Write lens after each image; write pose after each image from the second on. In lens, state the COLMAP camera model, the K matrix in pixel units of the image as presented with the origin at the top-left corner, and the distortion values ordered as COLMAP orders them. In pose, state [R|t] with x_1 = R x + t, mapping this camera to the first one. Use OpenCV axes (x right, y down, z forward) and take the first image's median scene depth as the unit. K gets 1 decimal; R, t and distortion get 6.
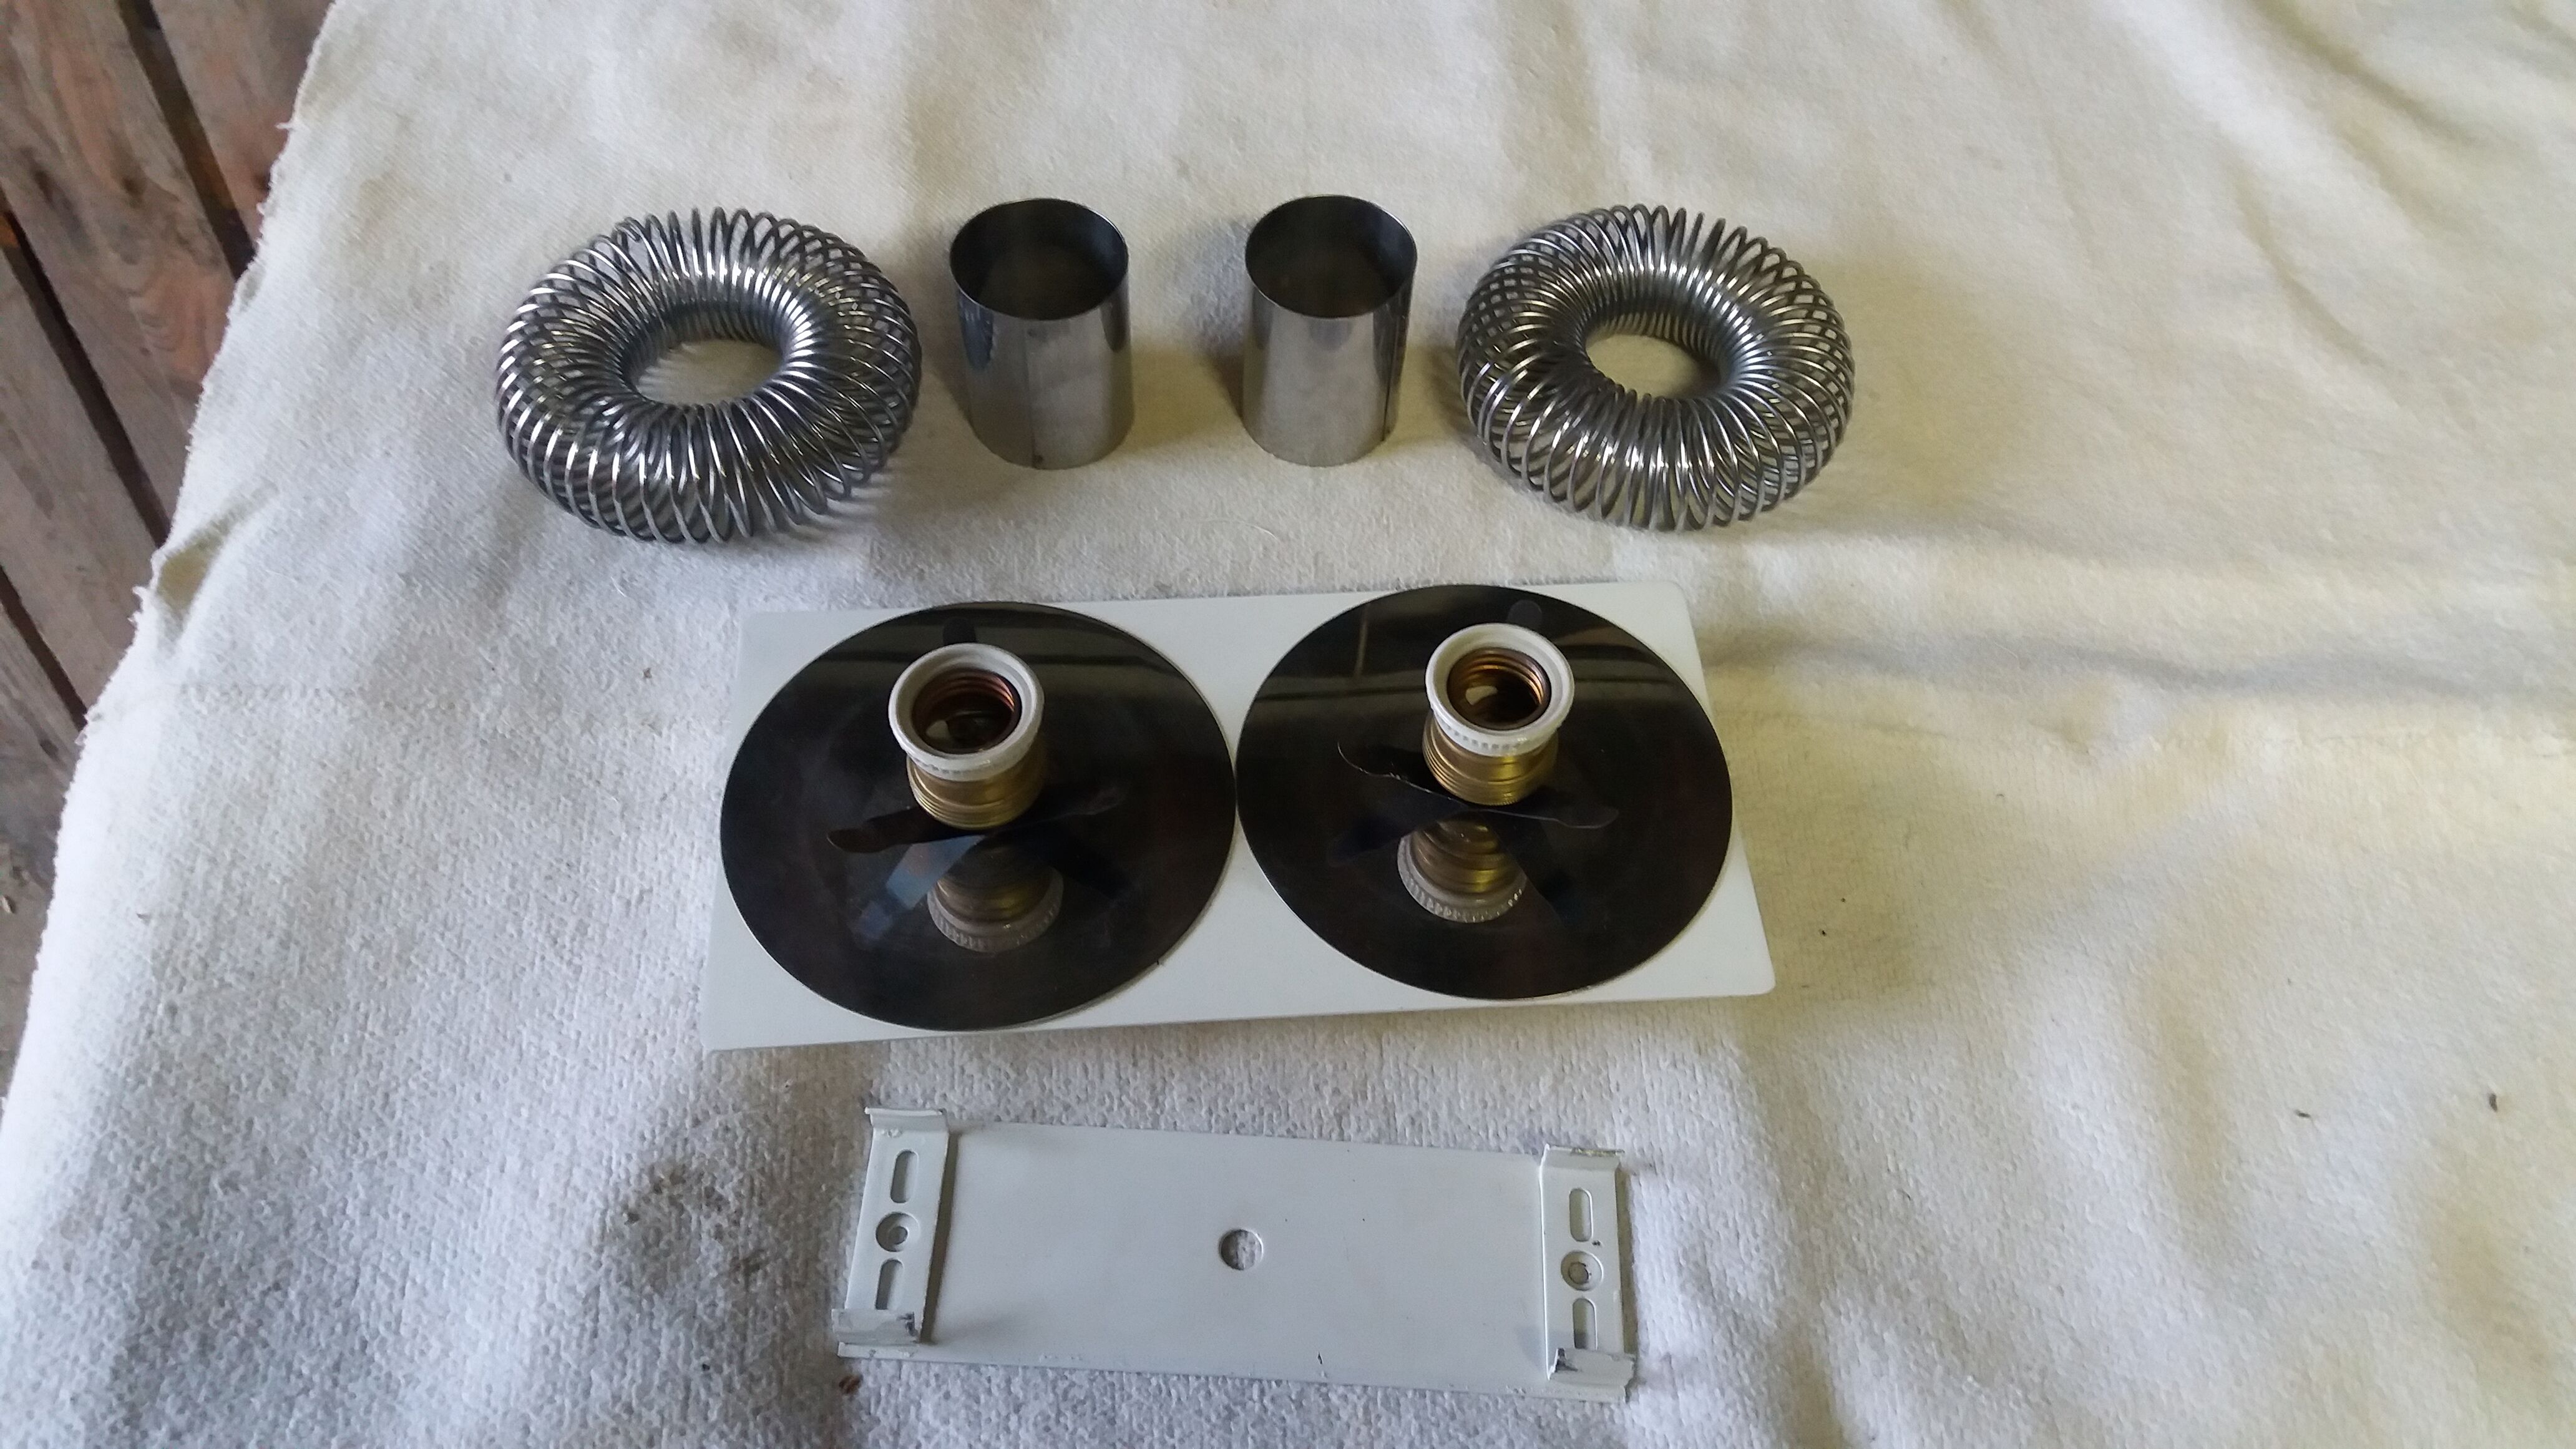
lens RADIAL K [[2015.5, 0, 1288.0], [0, 2015.5, 724.5], [0, 0, 1]] dist [0.147450, -0.174735]
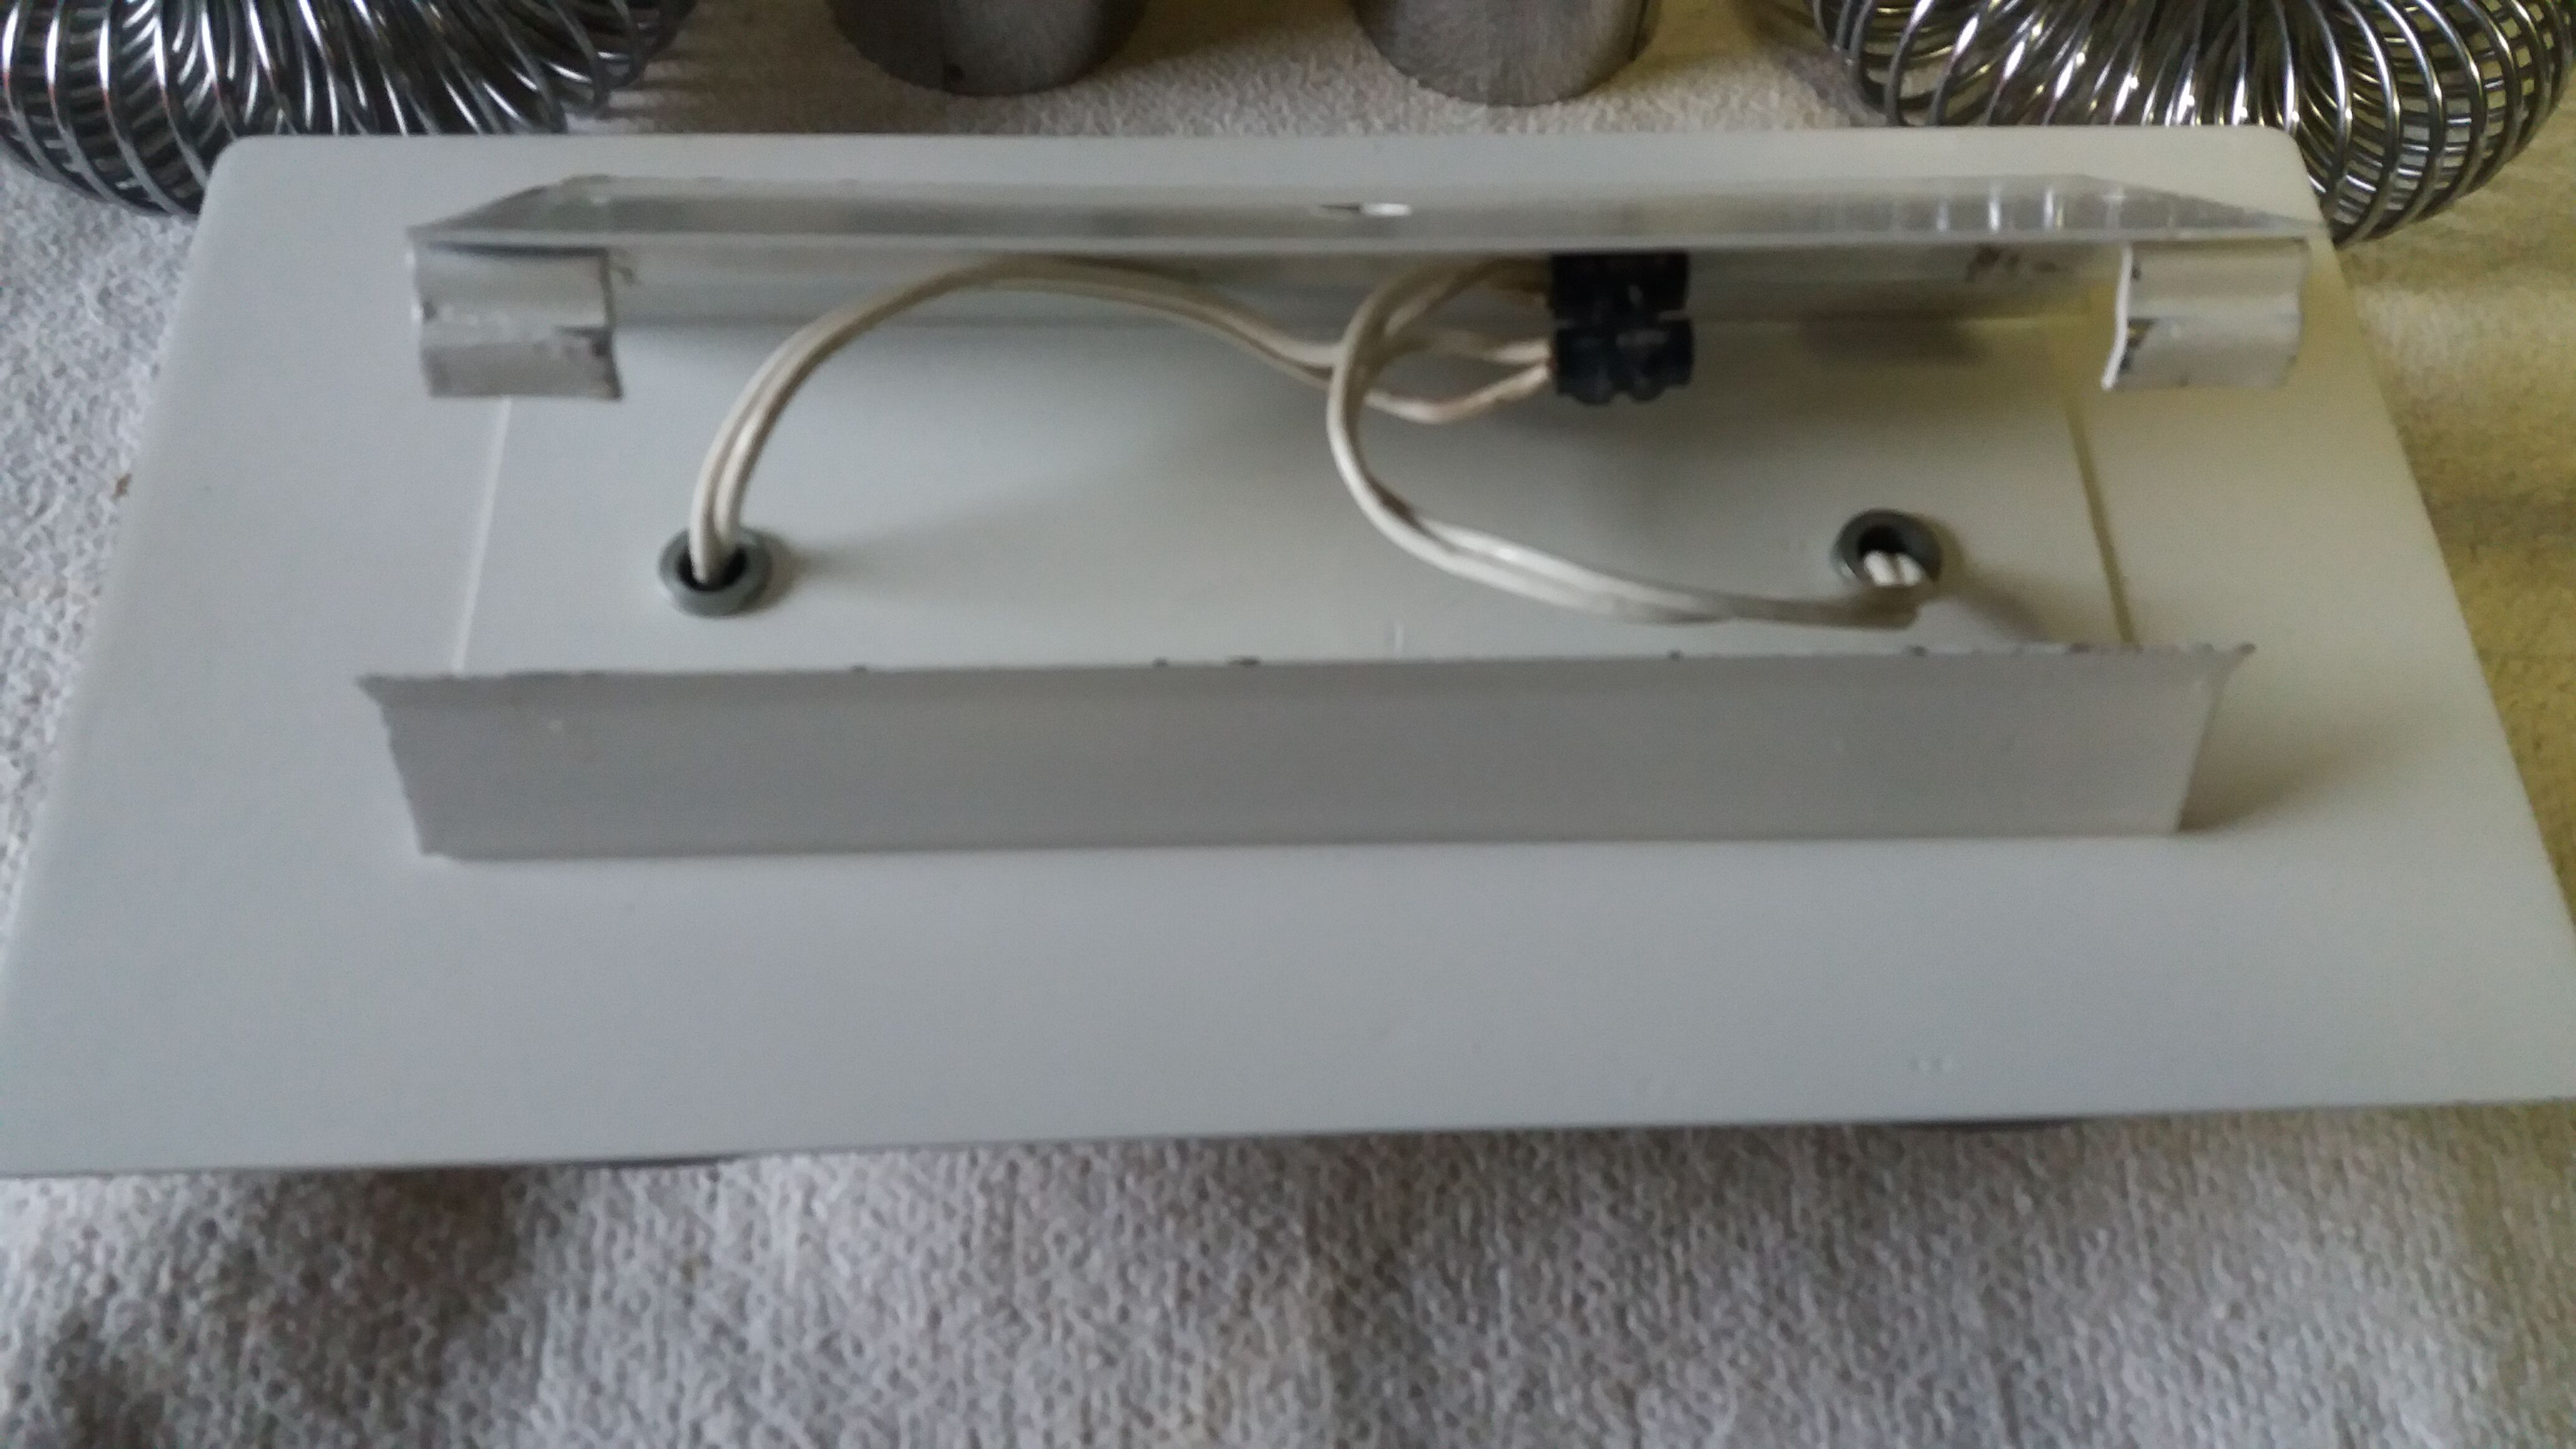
lens RADIAL K [[2212.4, 0, 1387.9], [0, 2212.4, 725.9], [0, 0, 1]] dist [0.001575, 0.007752]
pose [[0.999503, 0.028926, 0.012529, -0.017485], [-0.030062, 0.994256, 0.102721, -0.030189], [-0.009486, -0.103047, 0.994631, 0.450778]]
